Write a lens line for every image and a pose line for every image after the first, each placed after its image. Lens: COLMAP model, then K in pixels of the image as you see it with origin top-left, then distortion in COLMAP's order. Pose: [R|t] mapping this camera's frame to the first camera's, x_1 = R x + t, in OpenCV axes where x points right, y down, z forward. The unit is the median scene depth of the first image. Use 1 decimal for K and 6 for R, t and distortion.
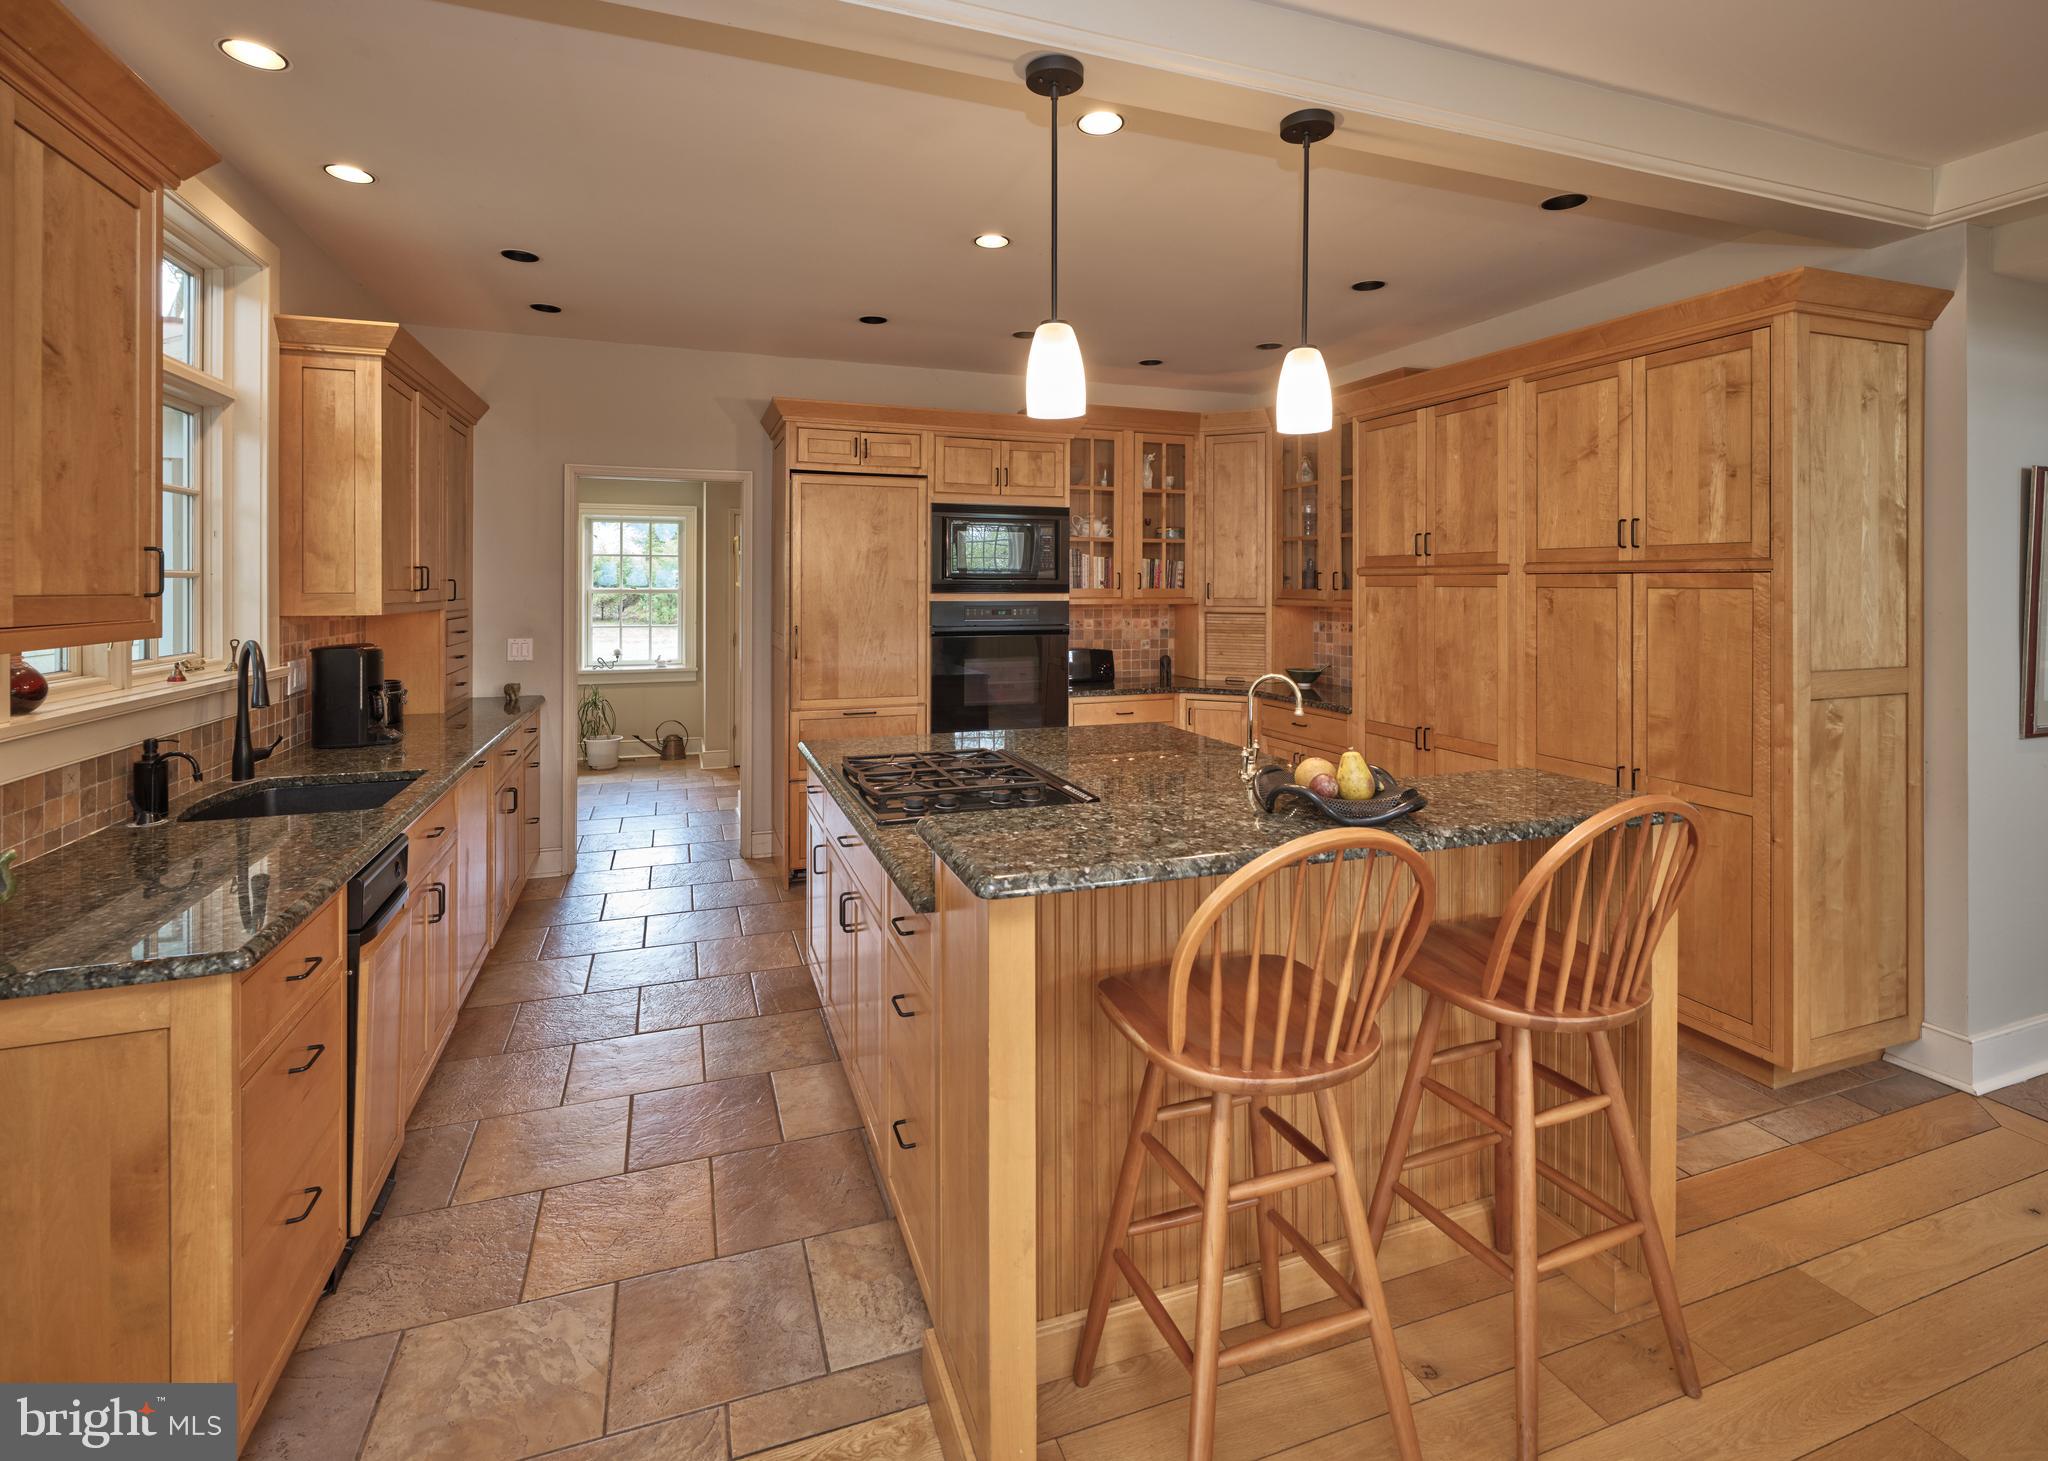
lens RADIAL K [[962.7, 0, 1022.7], [0, 962.7, 725.4], [0, 0, 1]] dist [-0.001274, -0.000057]
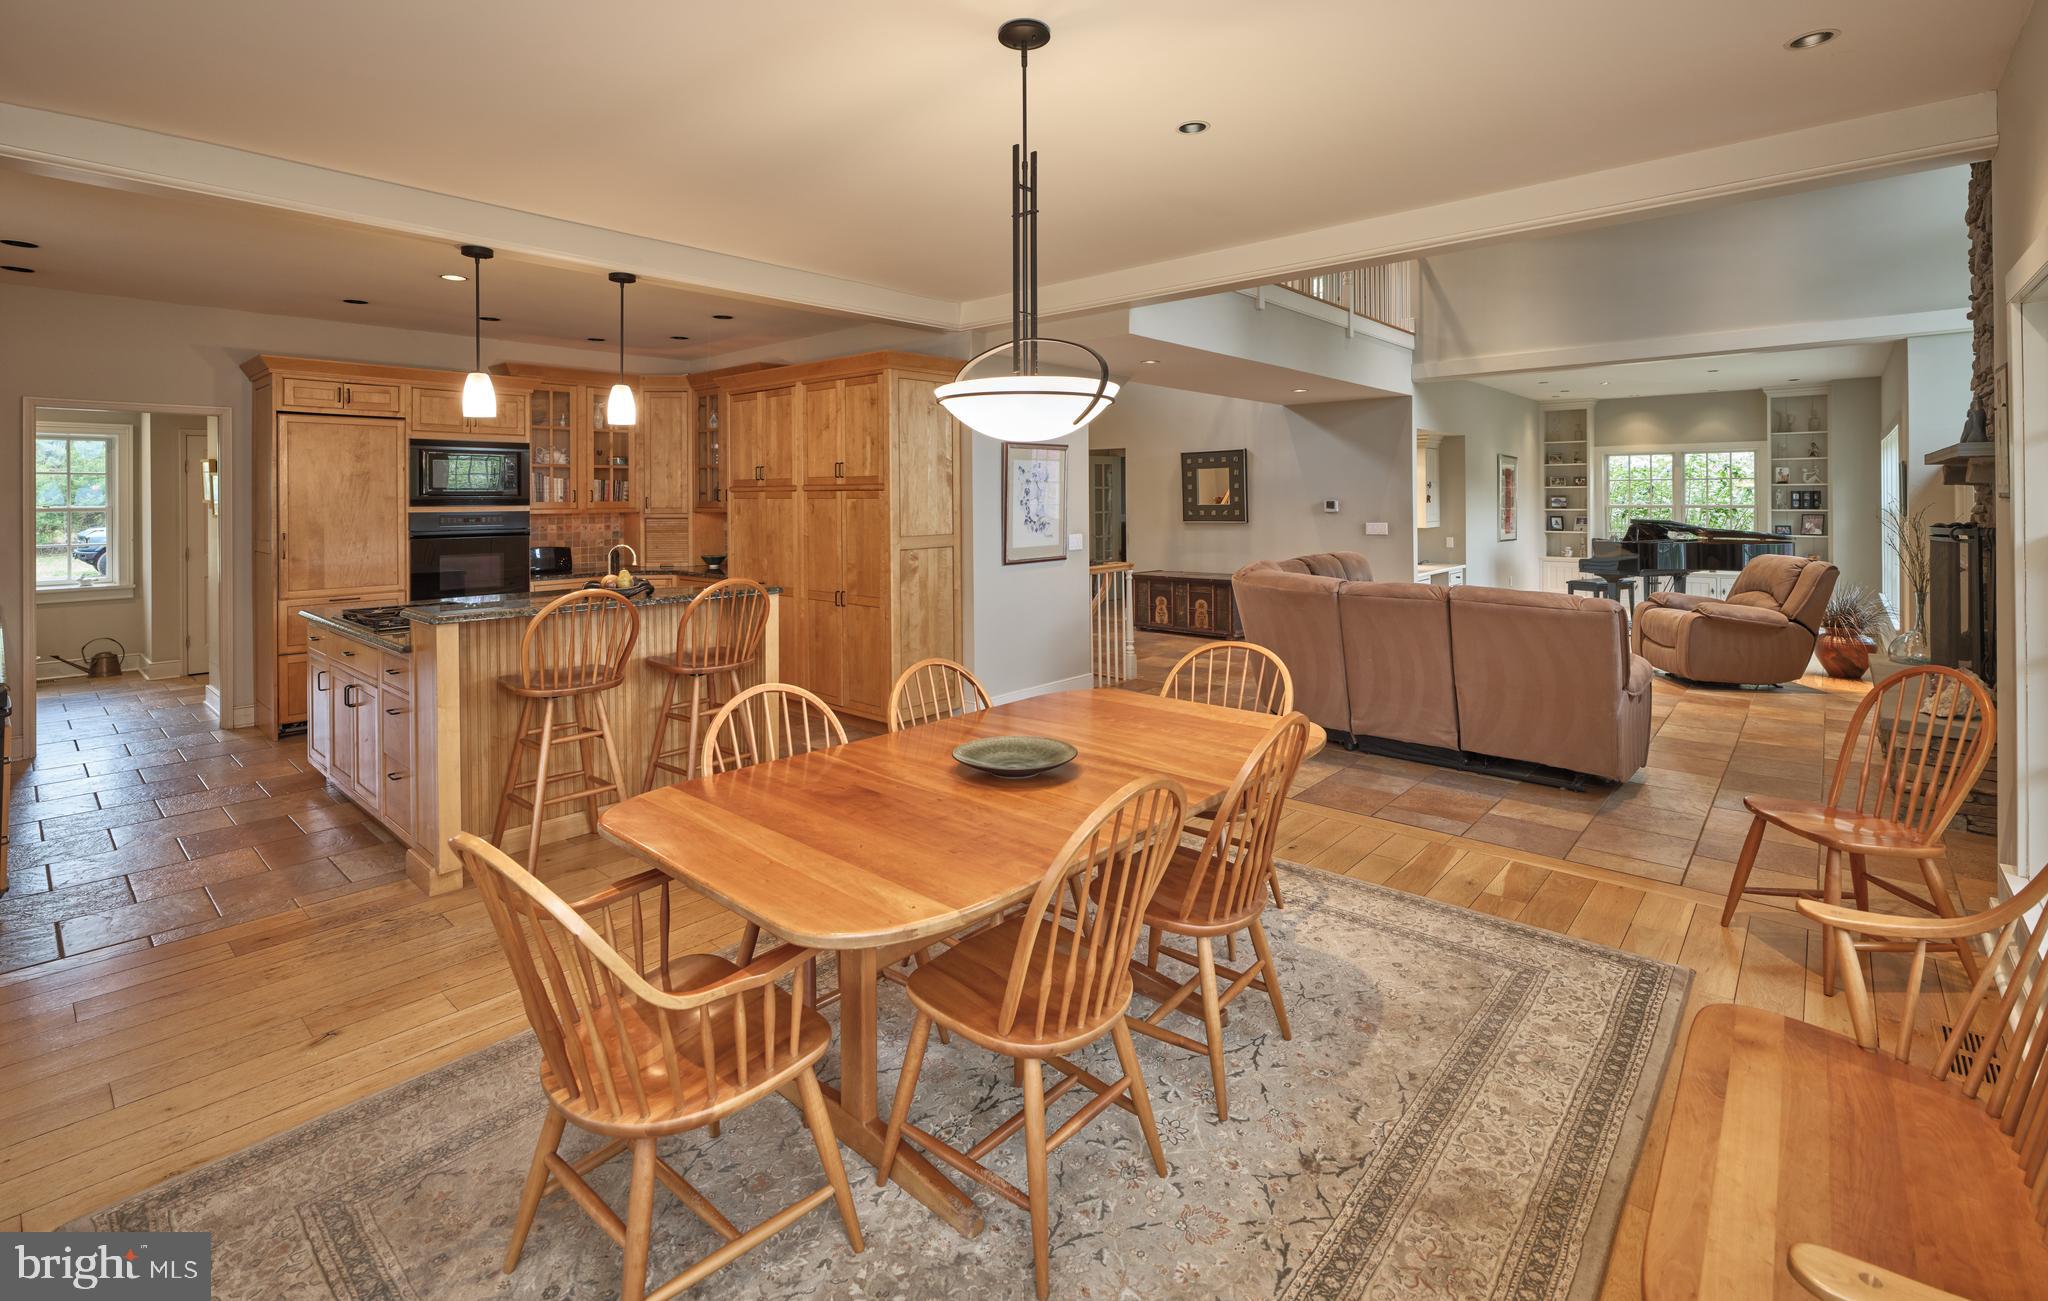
lens RADIAL K [[933.9, 0, 1005.2], [0, 933.9, 525.5], [0, 0, 1]] dist [0.000004, 0.000268]
pose [[0.890961, -0.021128, 0.453587, 0.052194], [0.073112, 0.992559, -0.097376, 0.074391], [-0.448155, 0.119921, 0.885876, -0.506706]]
